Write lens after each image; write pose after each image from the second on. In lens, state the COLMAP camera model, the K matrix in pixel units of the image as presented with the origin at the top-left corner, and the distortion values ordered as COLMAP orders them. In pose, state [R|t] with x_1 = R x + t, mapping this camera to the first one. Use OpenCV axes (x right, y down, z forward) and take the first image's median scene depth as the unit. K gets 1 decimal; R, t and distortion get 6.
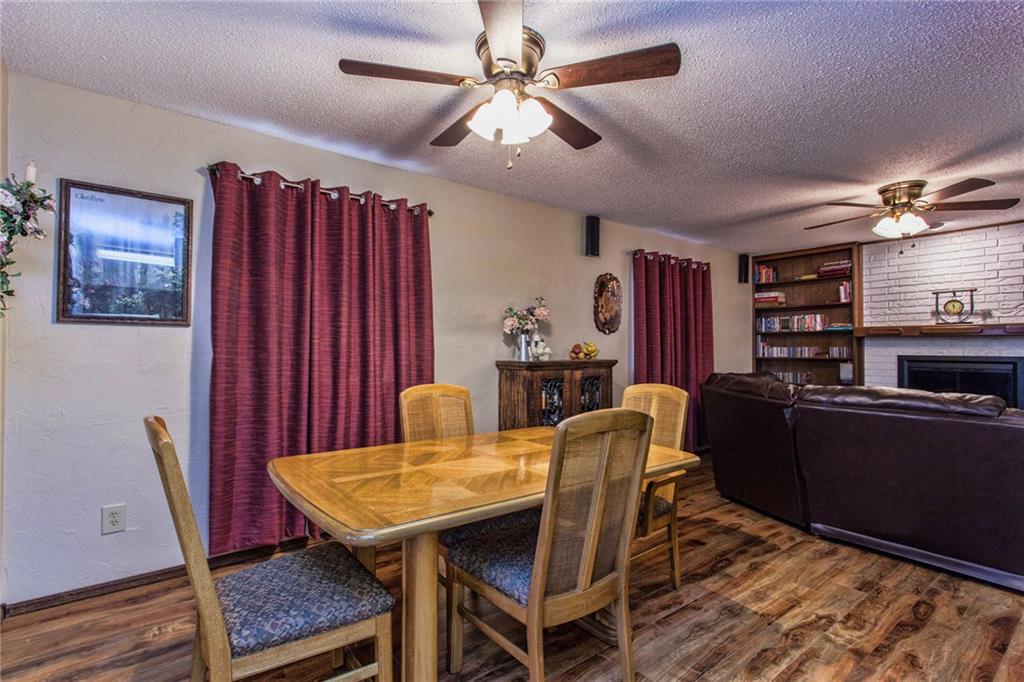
lens RADIAL K [[486.0, 0, 508.2], [0, 486.0, 344.6], [0, 0, 1]] dist [0.002330, 0.001037]
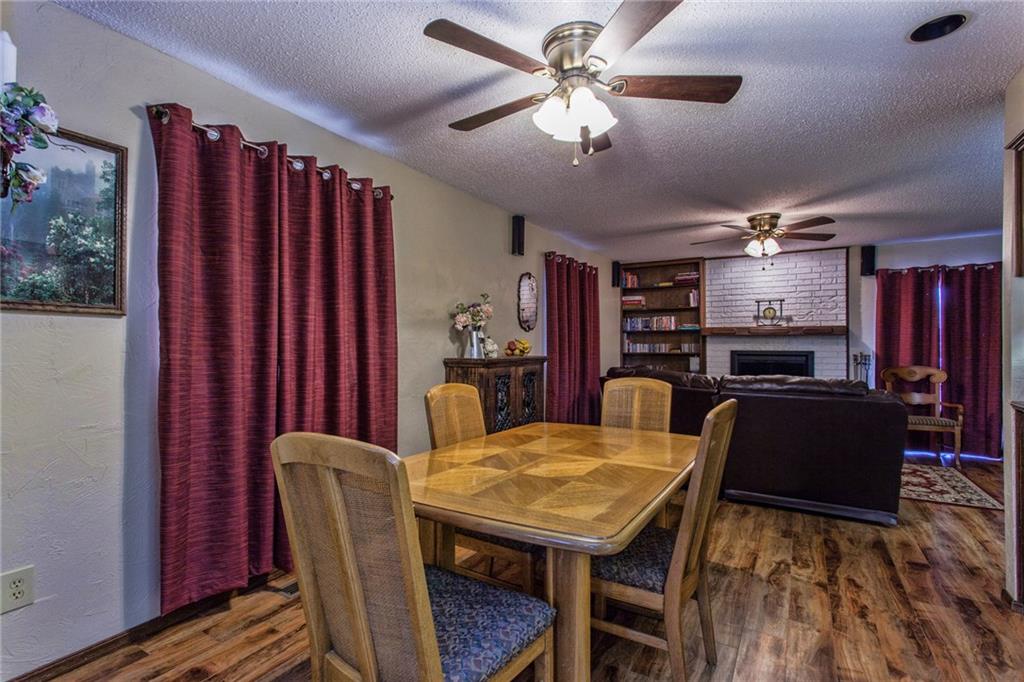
lens RADIAL K [[486.0, 0, 507.9], [0, 486.0, 344.7], [0, 0, 1]] dist [0.002330, 0.001037]
pose [[0.932906, -0.000686, 0.360119, -0.291339], [-0.001838, 0.999976, 0.006668, -0.000041], [-0.360115, -0.006882, 0.932882, 0.067146]]
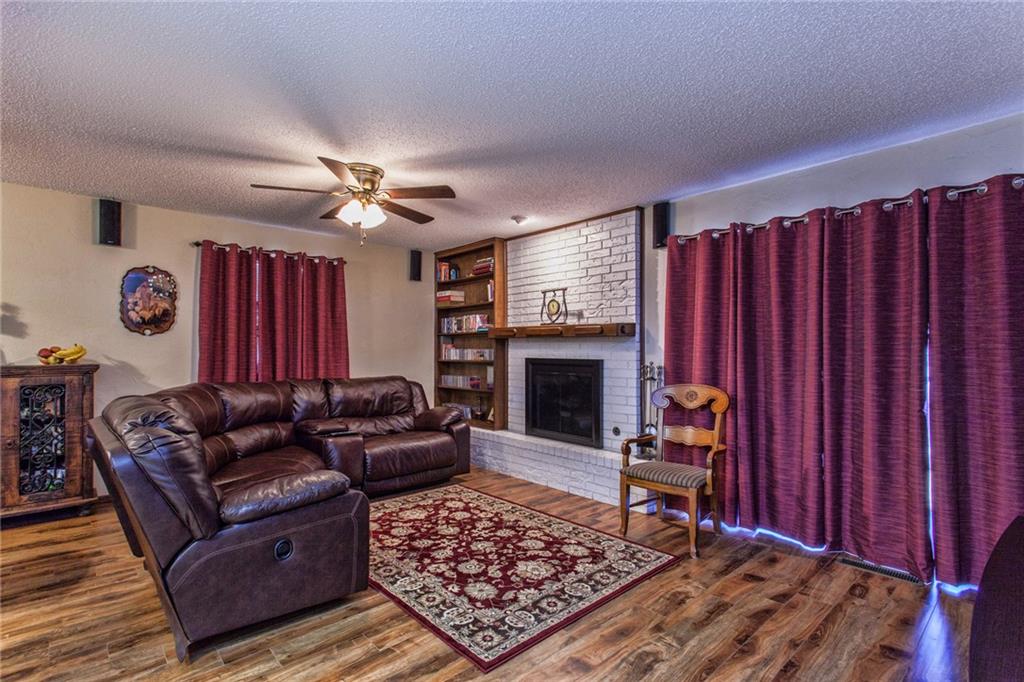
lens RADIAL K [[486.0, 0, 509.2], [0, 486.0, 345.9], [0, 0, 1]] dist [0.002330, 0.001037]
pose [[0.997042, -0.000045, 0.076865, 1.107002], [-0.000038, 0.999999, 0.001081, -0.004197], [-0.076865, -0.001081, 0.997041, 0.097386]]
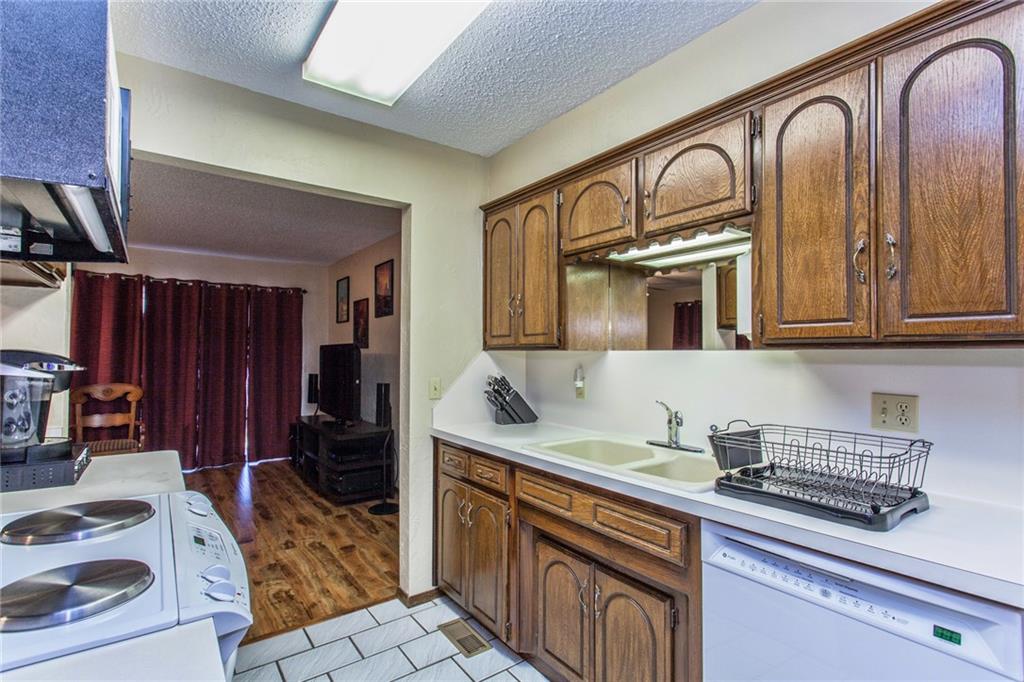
lens RADIAL K [[486.0, 0, 506.3], [0, 486.0, 342.1], [0, 0, 1]] dist [0.002330, 0.001037]
pose [[0.031254, 0.023113, 0.999244, 0.152670], [-0.014104, 0.999643, -0.022681, -0.028361], [-0.999412, -0.013385, 0.031569, -0.129161]]
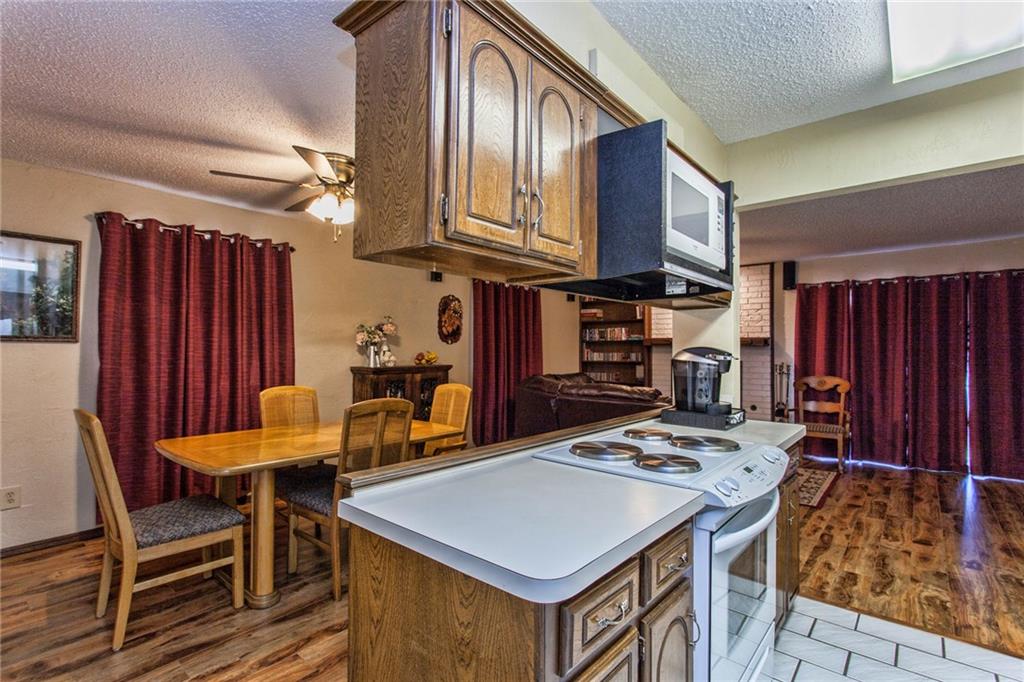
lens RADIAL K [[486.0, 0, 509.1], [0, 486.0, 345.1], [0, 0, 1]] dist [0.002330, 0.001037]
pose [[0.978358, 0.003096, 0.206897, 0.131648], [-0.003326, 0.999994, 0.000767, -0.027957], [-0.206893, -0.001439, 0.978362, -0.352395]]
